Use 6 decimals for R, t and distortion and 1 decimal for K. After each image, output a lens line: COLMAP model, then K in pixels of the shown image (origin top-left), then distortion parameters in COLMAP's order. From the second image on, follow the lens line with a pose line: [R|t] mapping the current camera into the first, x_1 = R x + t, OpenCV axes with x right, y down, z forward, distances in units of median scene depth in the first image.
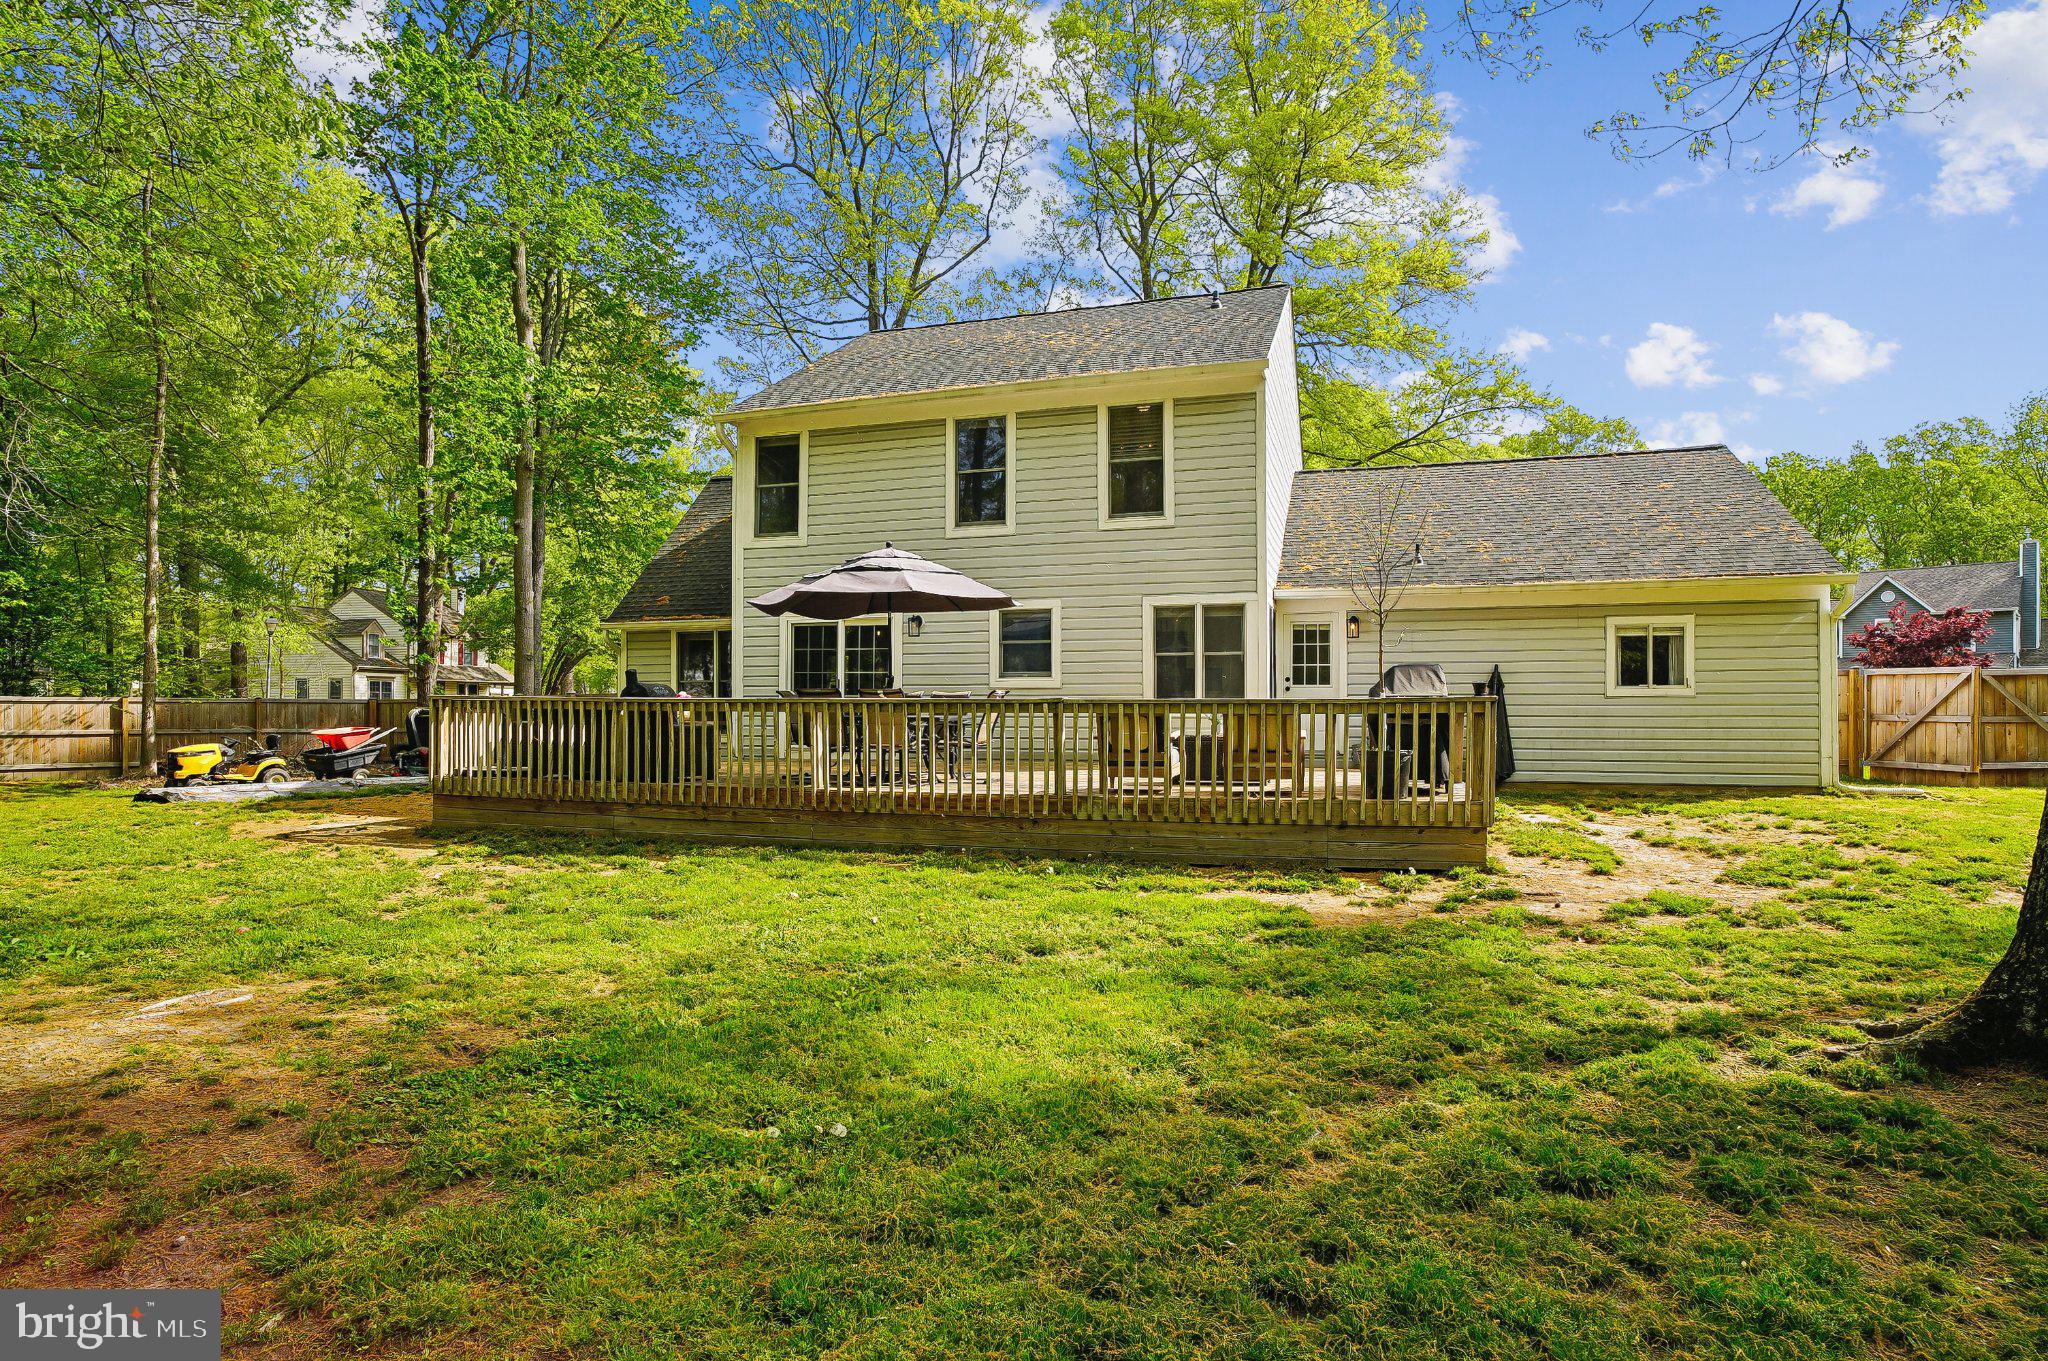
lens RADIAL K [[958.9, 0, 1124.0], [0, 958.9, 717.6], [0, 0, 1]] dist [-0.002898, -0.000057]
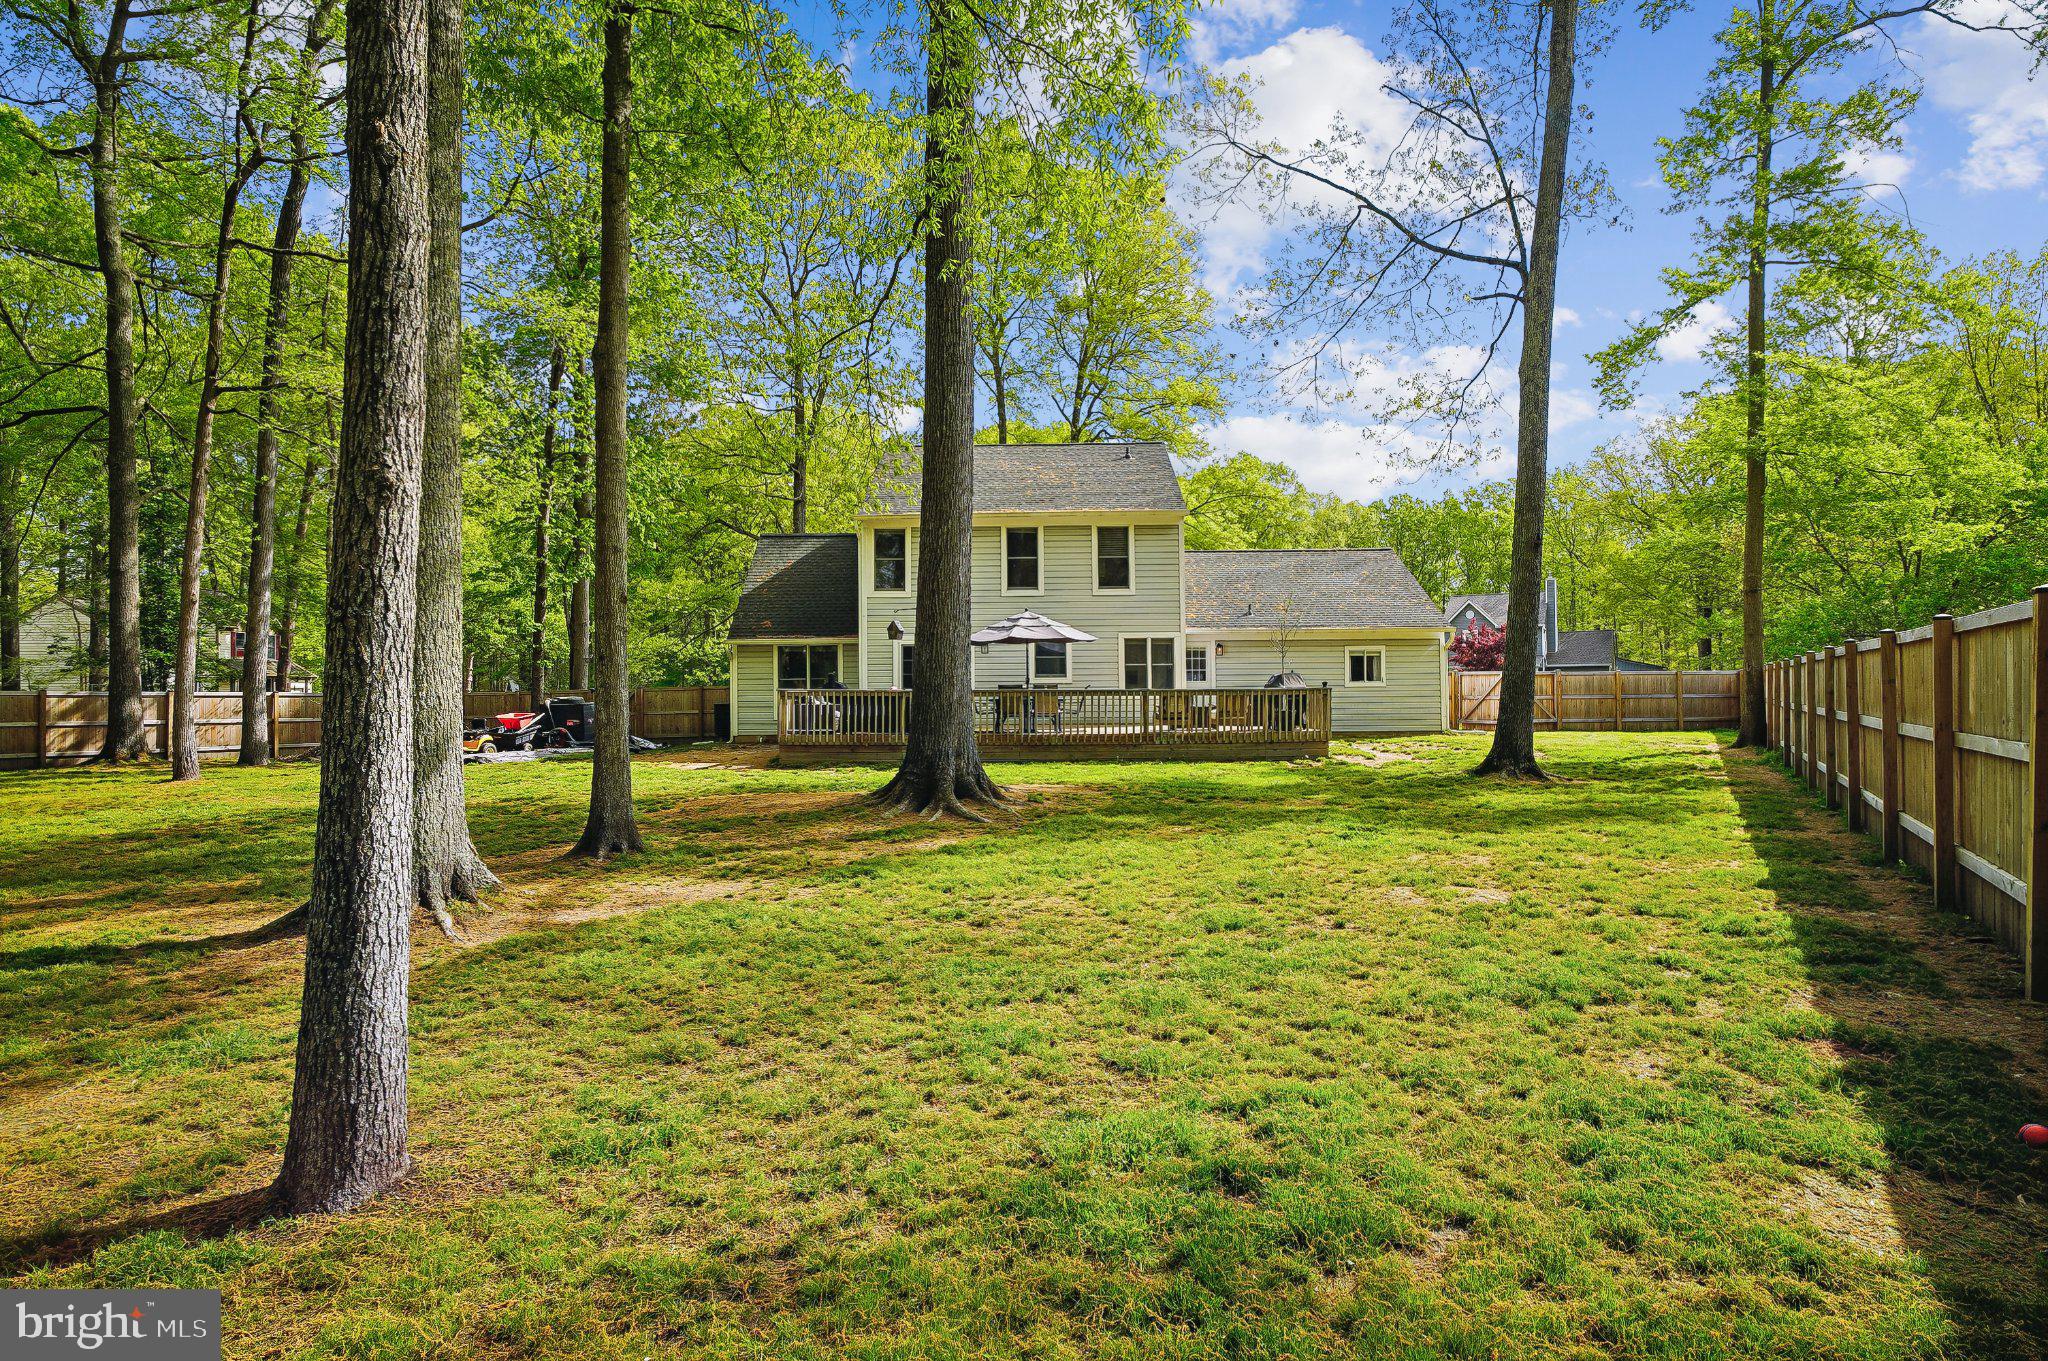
lens RADIAL K [[1077.3, 0, 1012.0], [0, 1077.3, 691.6], [0, 0, 1]] dist [-0.028596, 0.005832]
pose [[0.964430, -0.005802, 0.264275, -0.695726], [0.010291, 0.999825, -0.015604, 0.013865], [-0.264139, 0.017769, 0.964321, -0.882623]]
